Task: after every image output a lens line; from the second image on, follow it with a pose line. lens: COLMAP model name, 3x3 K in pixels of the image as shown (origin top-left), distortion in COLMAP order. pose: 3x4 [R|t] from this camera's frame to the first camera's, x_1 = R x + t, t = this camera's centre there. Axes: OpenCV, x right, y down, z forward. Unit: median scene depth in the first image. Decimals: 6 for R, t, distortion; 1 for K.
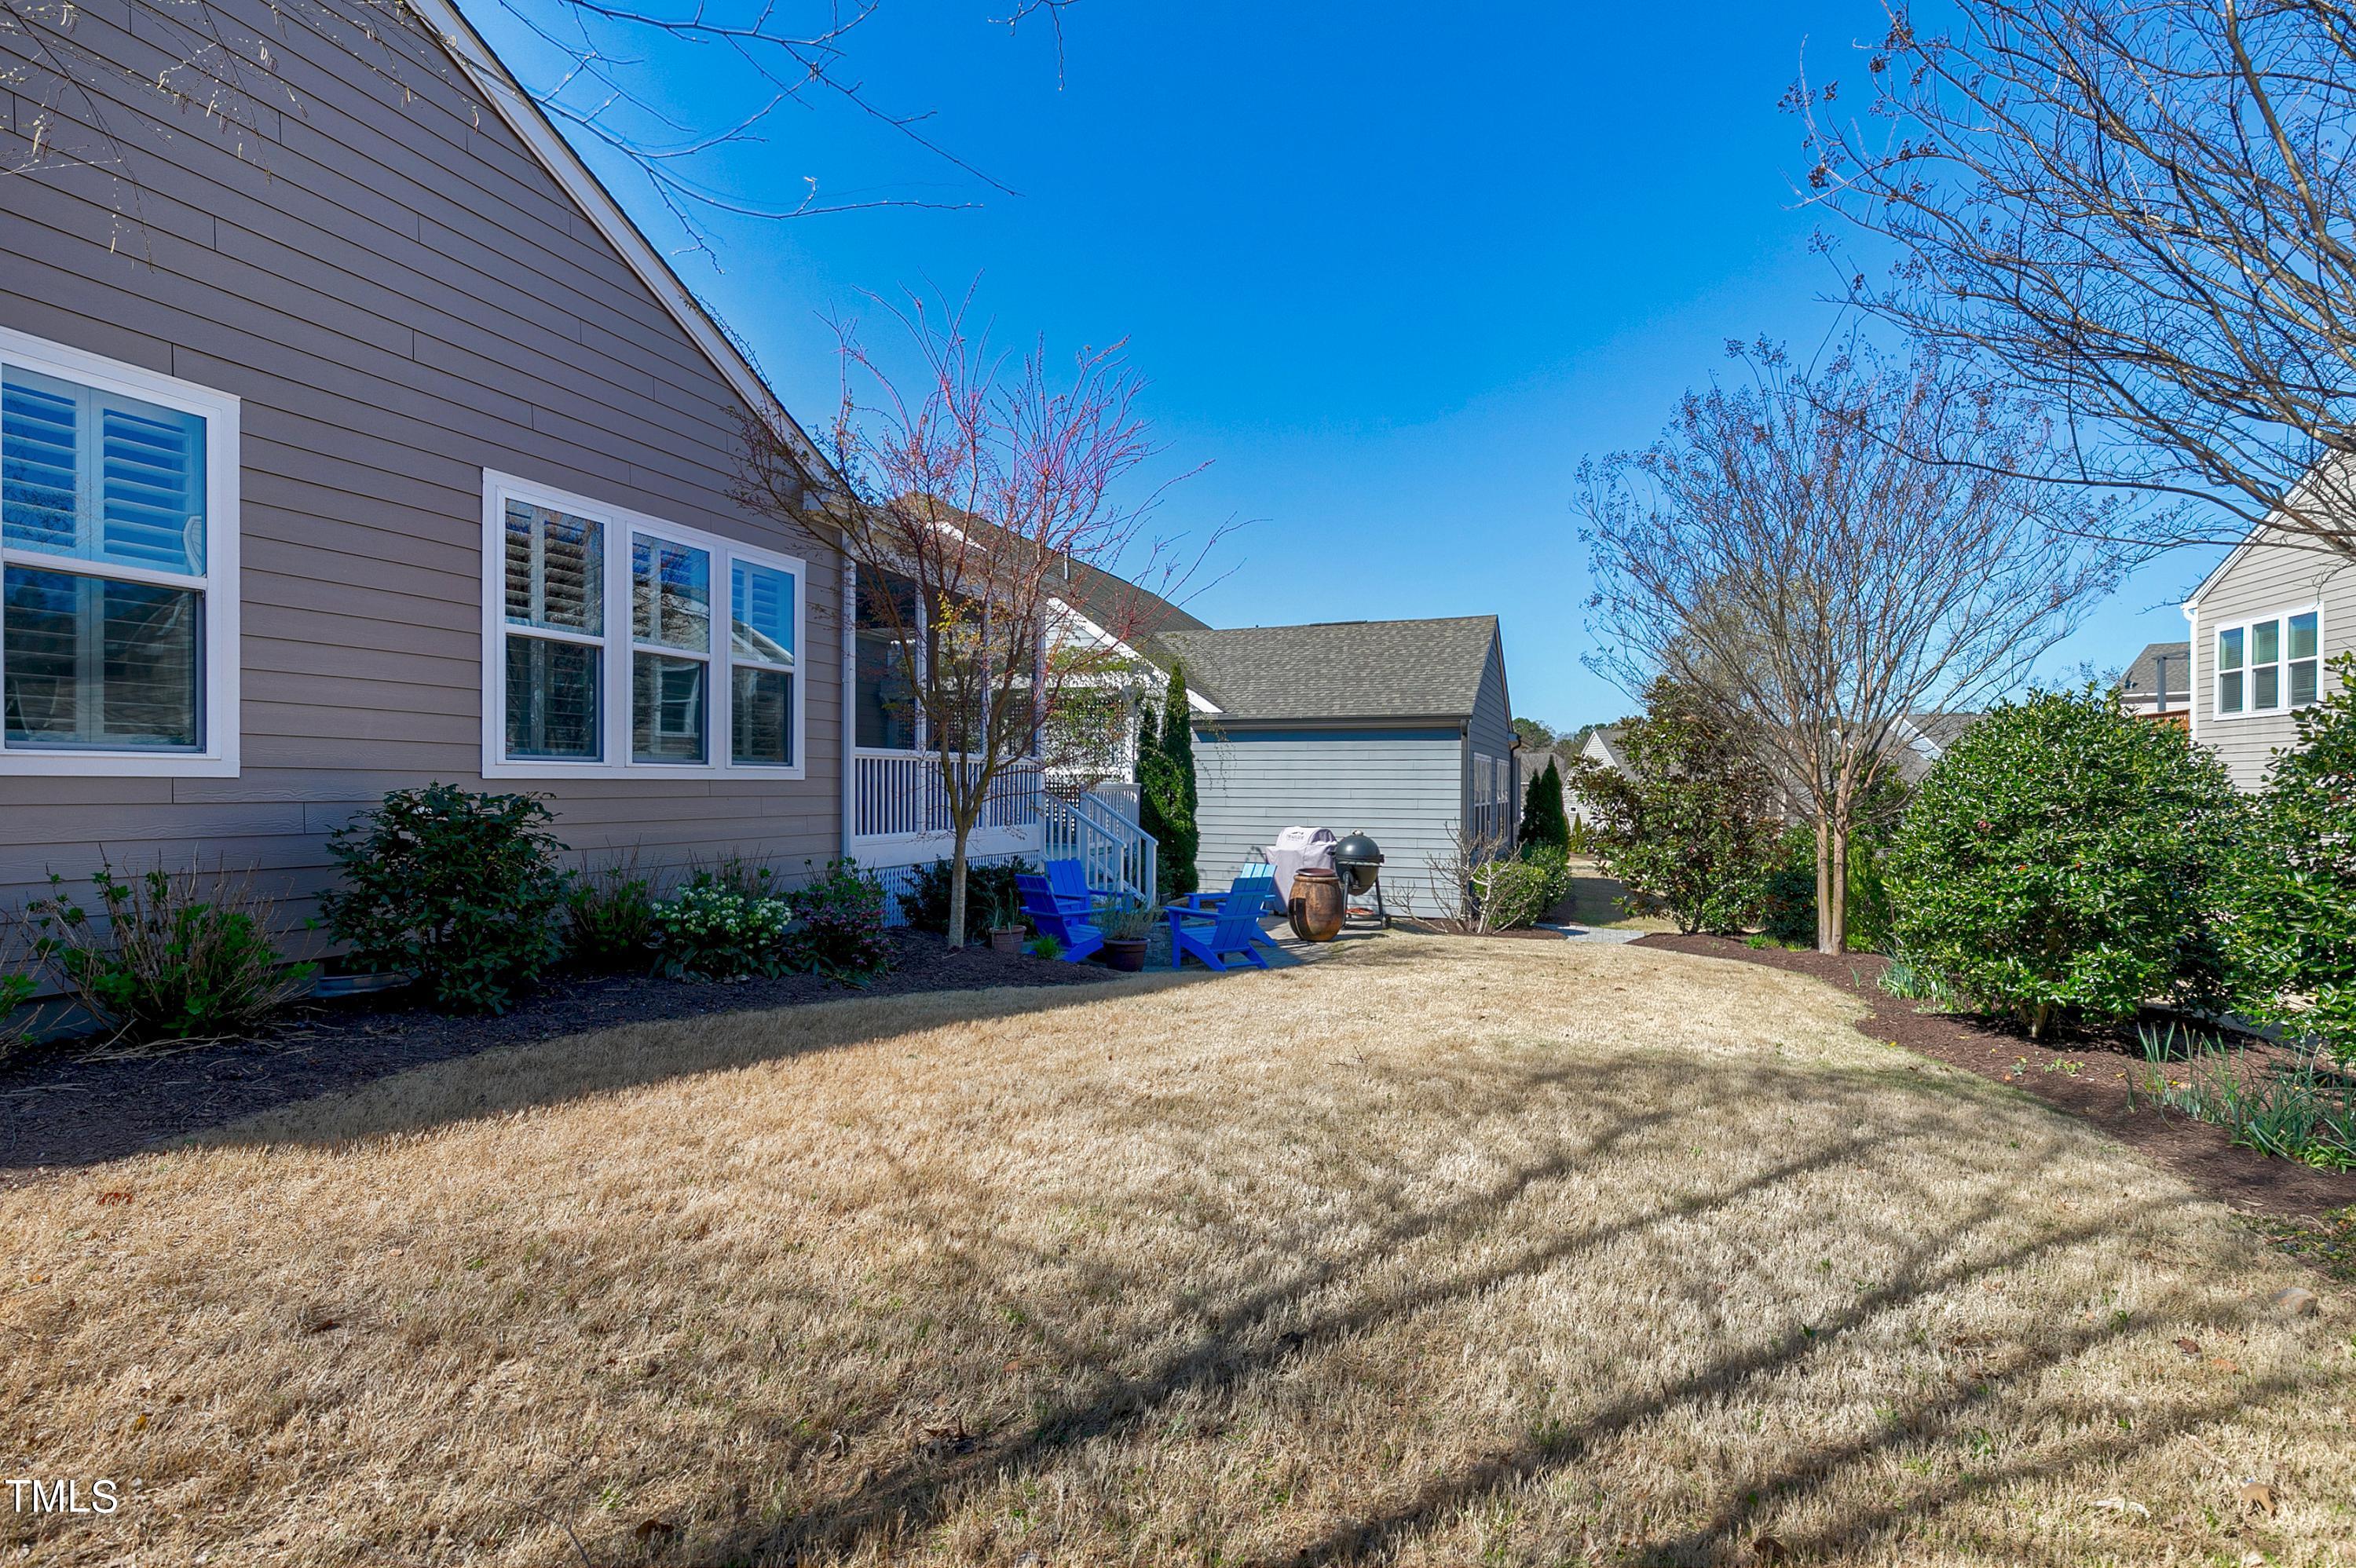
lens RADIAL K [[1082.5, 0, 1142.2], [0, 1082.5, 790.1], [0, 0, 1]] dist [0.002740, 0.000105]
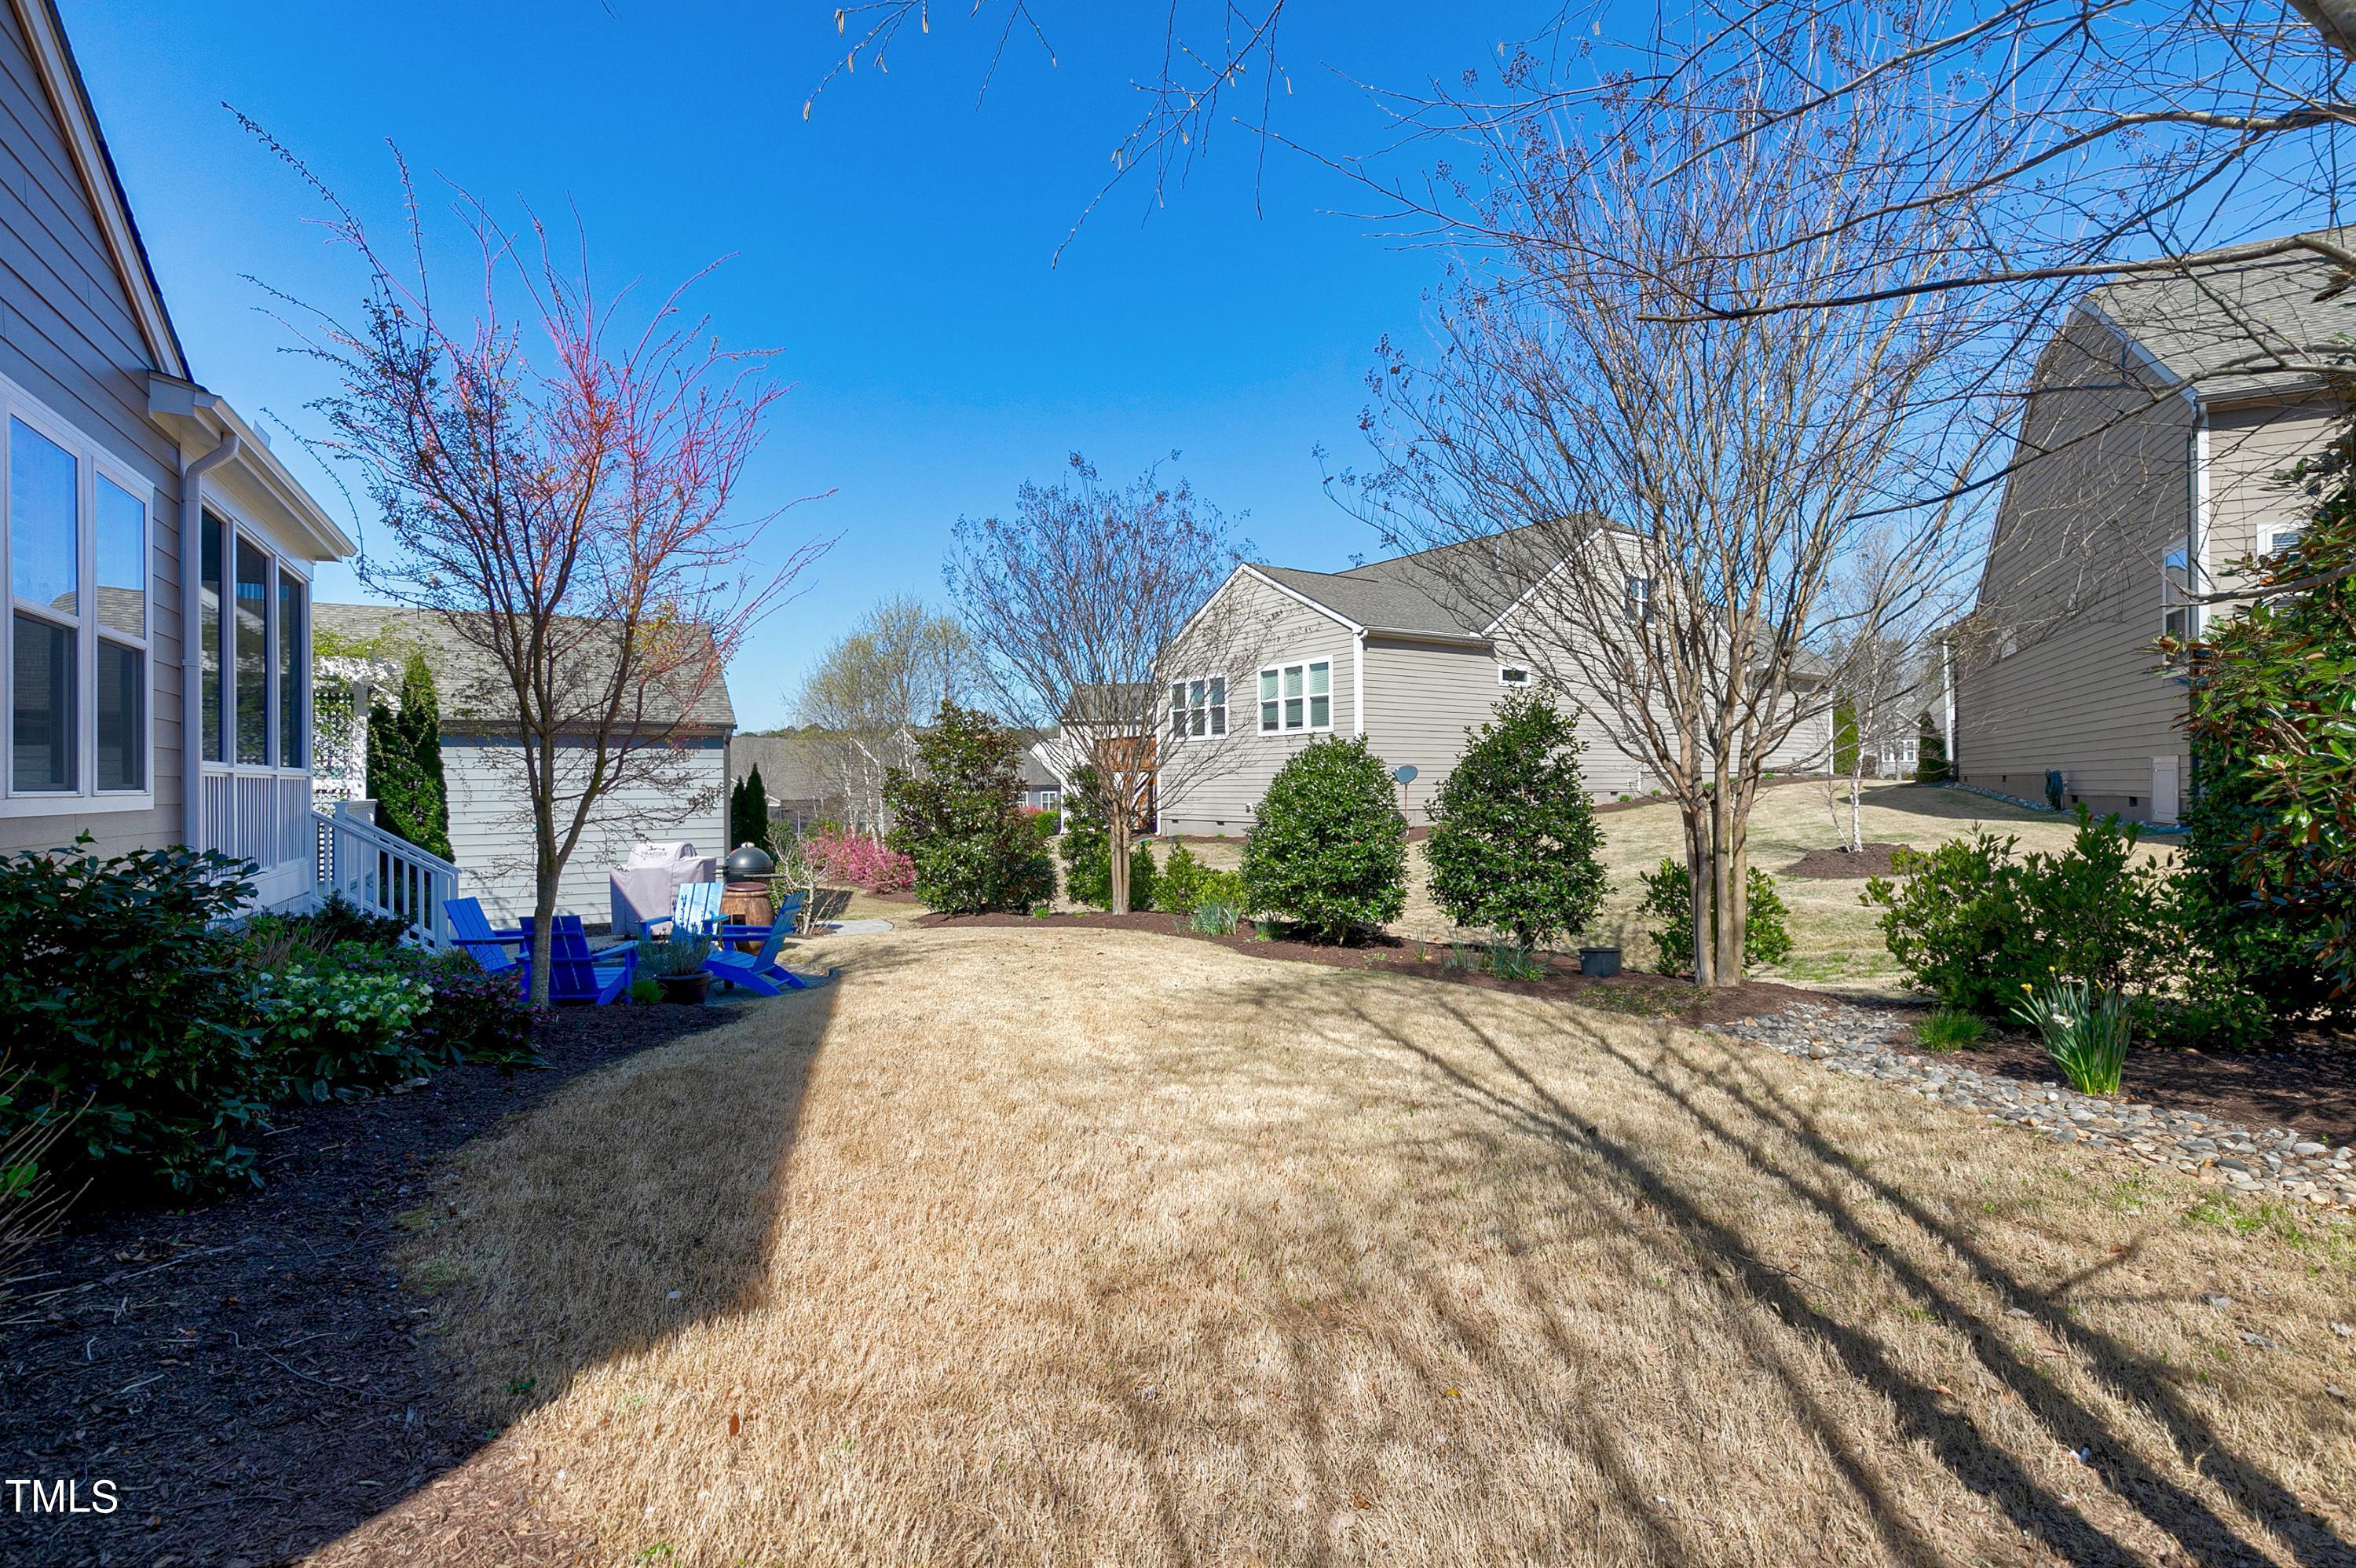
lens RADIAL K [[1082.5, 0, 1142.2], [0, 1082.5, 790.1], [0, 0, 1]] dist [0.002740, 0.000105]
pose [[0.661384, -0.013151, 0.749933, -0.520698], [0.015711, 0.999870, 0.003678, -0.015695], [-0.749883, 0.009350, 0.661504, 0.125297]]
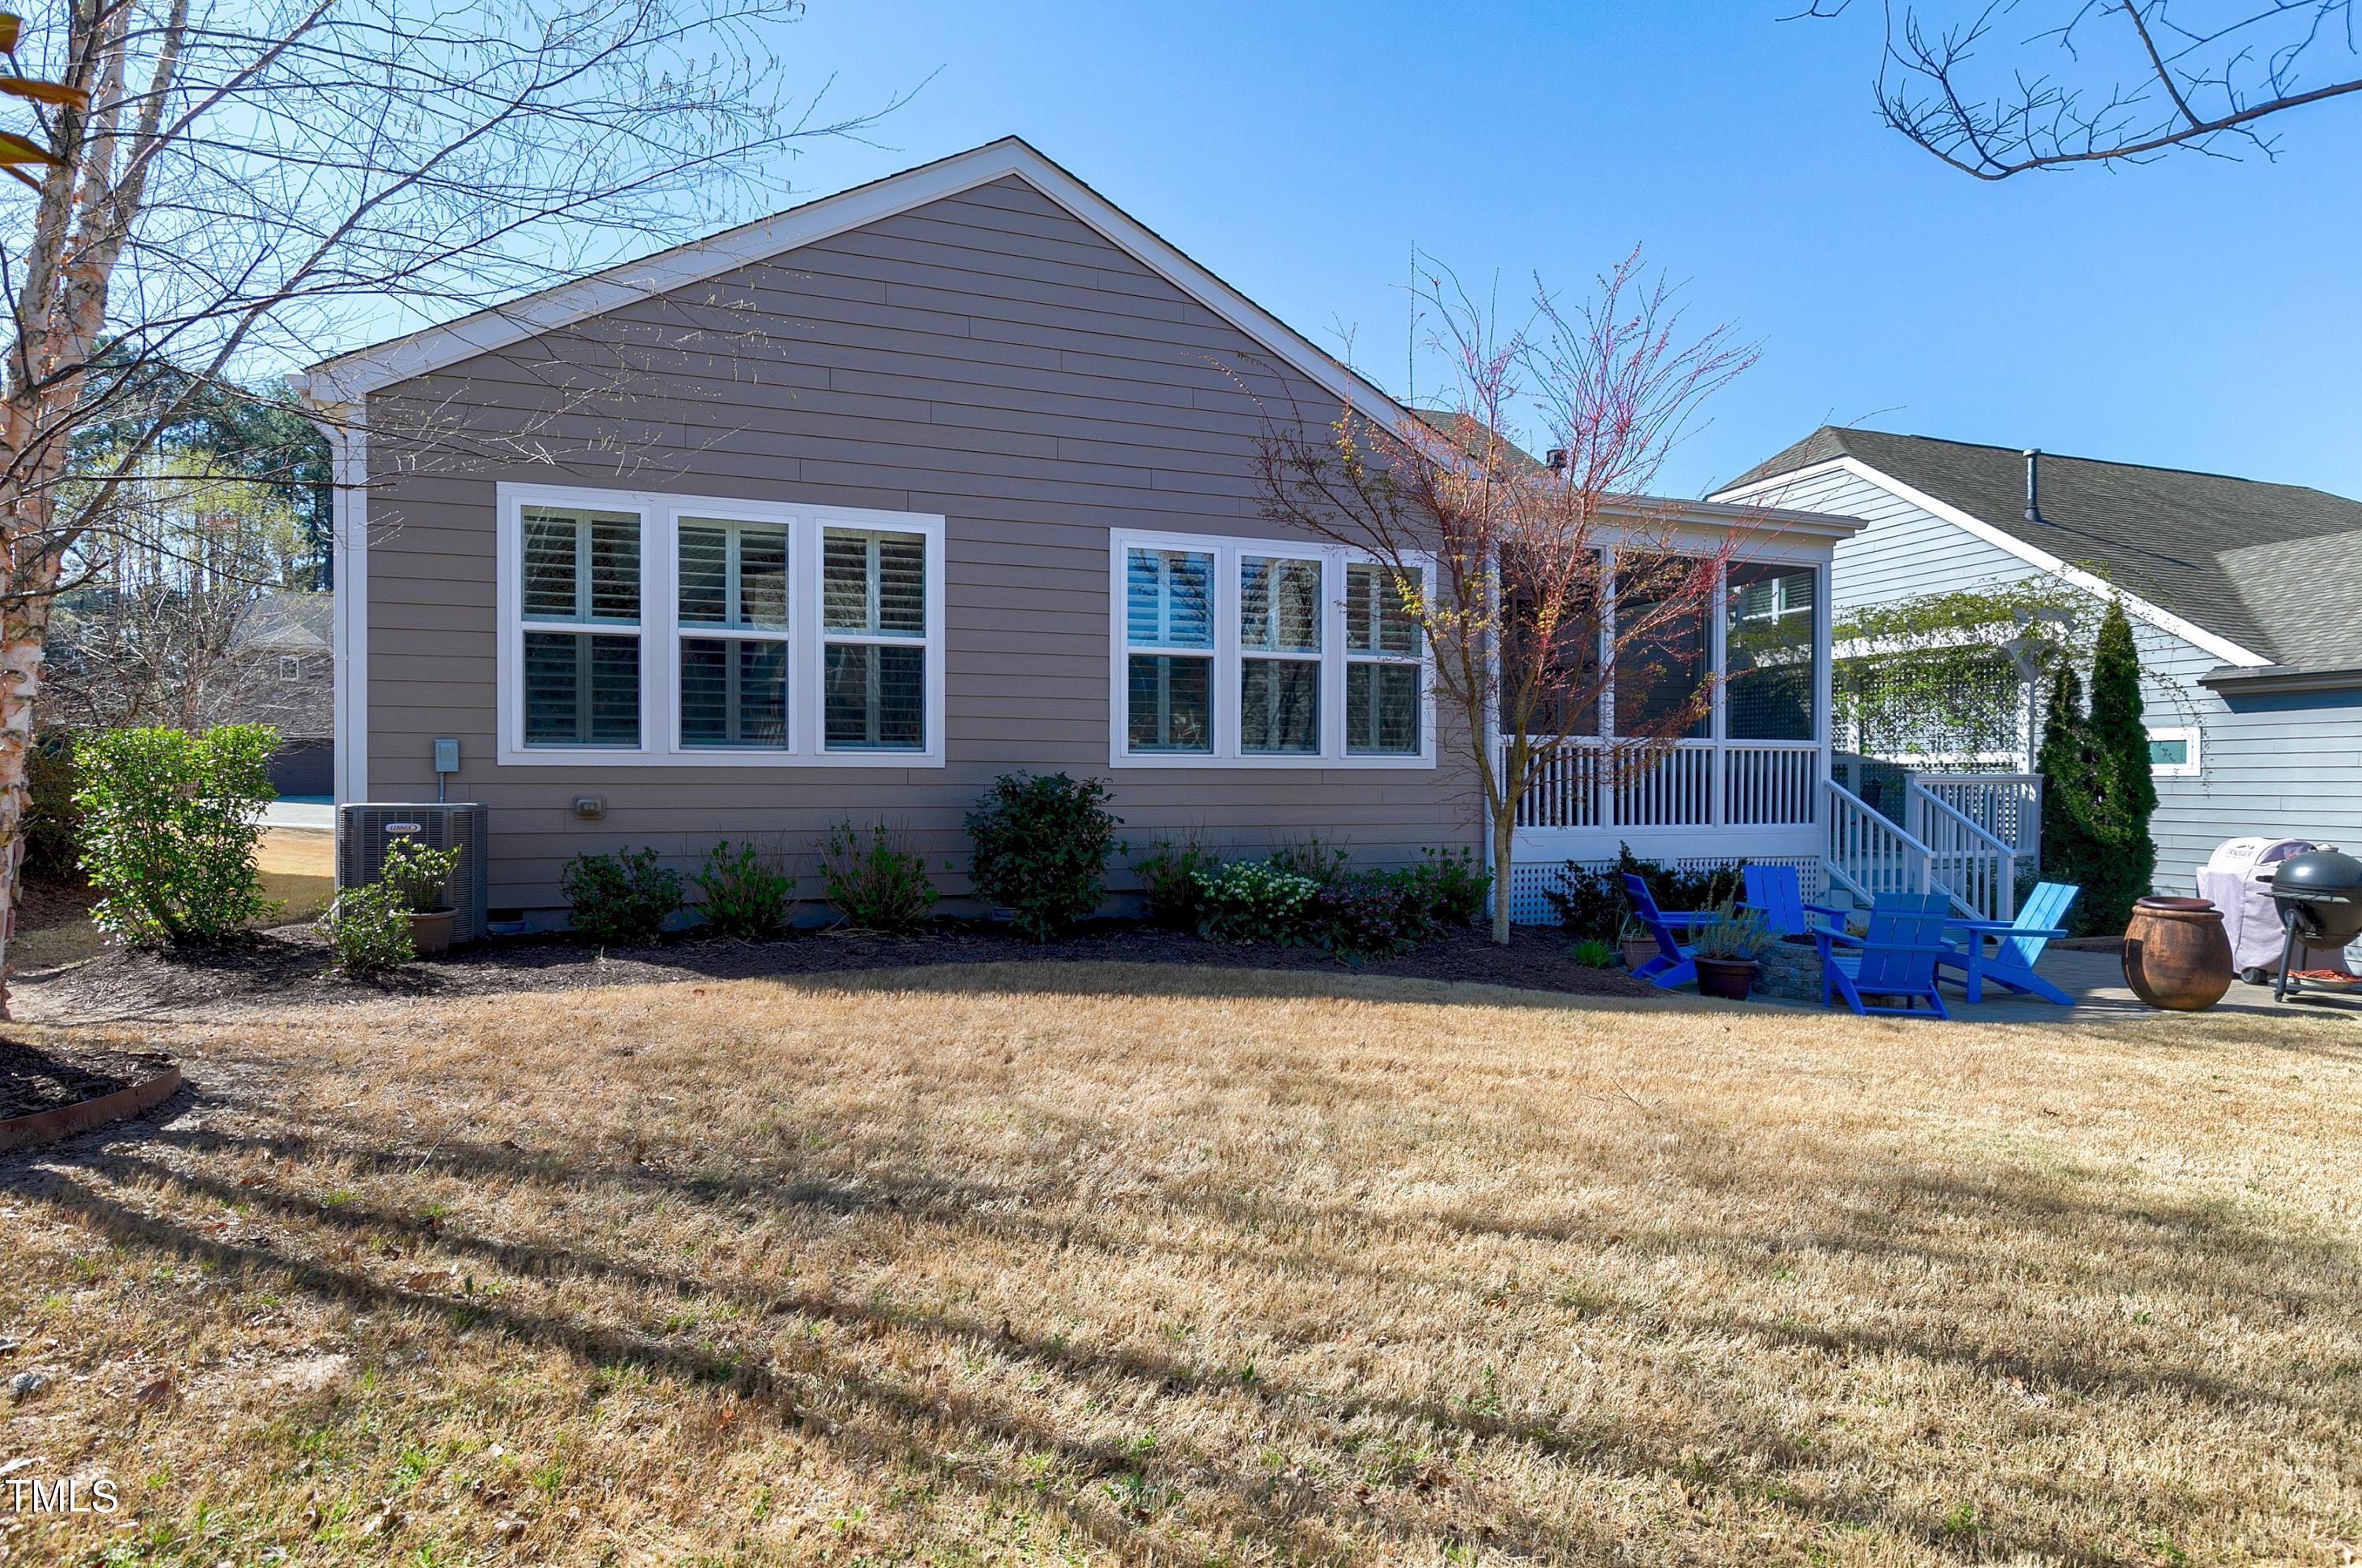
lens RADIAL K [[1156.5, 0, 1167.2], [0, 1156.5, 797.7], [0, 0, 1]] dist [-0.005006, -0.000546]
pose [[0.663135, 0.007808, -0.748459, 0.429534], [-0.002744, 0.999964, 0.008000, 0.012089], [0.748495, -0.003251, 0.663133, 0.121448]]
